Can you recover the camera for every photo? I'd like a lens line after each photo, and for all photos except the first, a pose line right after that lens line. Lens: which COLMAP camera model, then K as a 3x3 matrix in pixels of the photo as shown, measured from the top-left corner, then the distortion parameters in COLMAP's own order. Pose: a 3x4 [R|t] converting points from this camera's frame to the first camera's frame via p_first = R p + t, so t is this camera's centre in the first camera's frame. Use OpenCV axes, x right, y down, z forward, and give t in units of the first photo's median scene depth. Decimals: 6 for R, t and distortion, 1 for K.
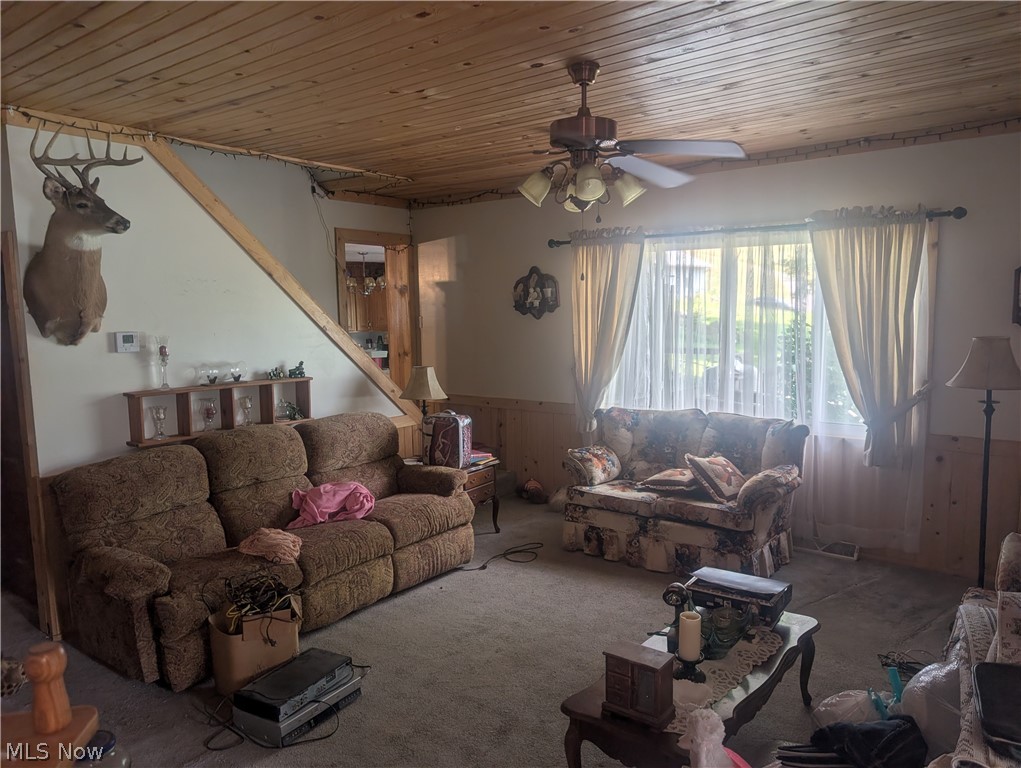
lens RADIAL K [[730.7, 0, 515.8], [0, 730.7, 383.9], [0, 0, 1]] dist [0.001182, -0.001915]
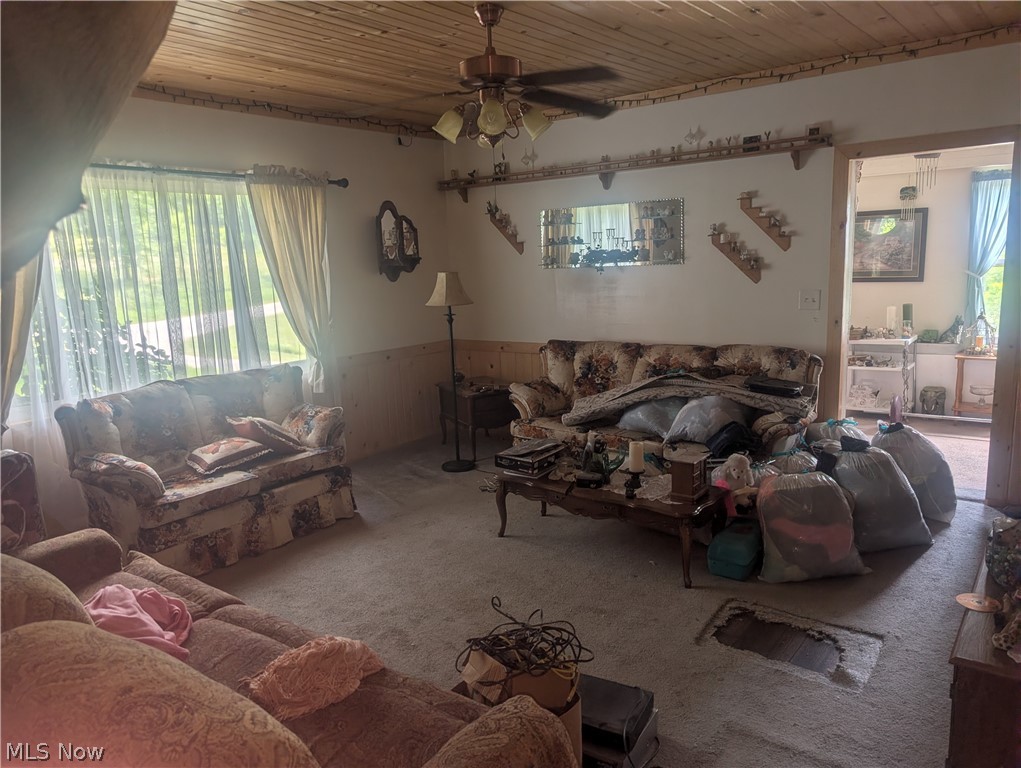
lens RADIAL K [[730.7, 0, 515.6], [0, 730.7, 384.7], [0, 0, 1]] dist [0.001182, -0.001915]
pose [[-0.014897, -0.157100, 0.987470, -0.671349], [0.143326, 0.977046, 0.157604, -0.040082], [-0.989563, 0.143878, 0.007962, 0.667904]]
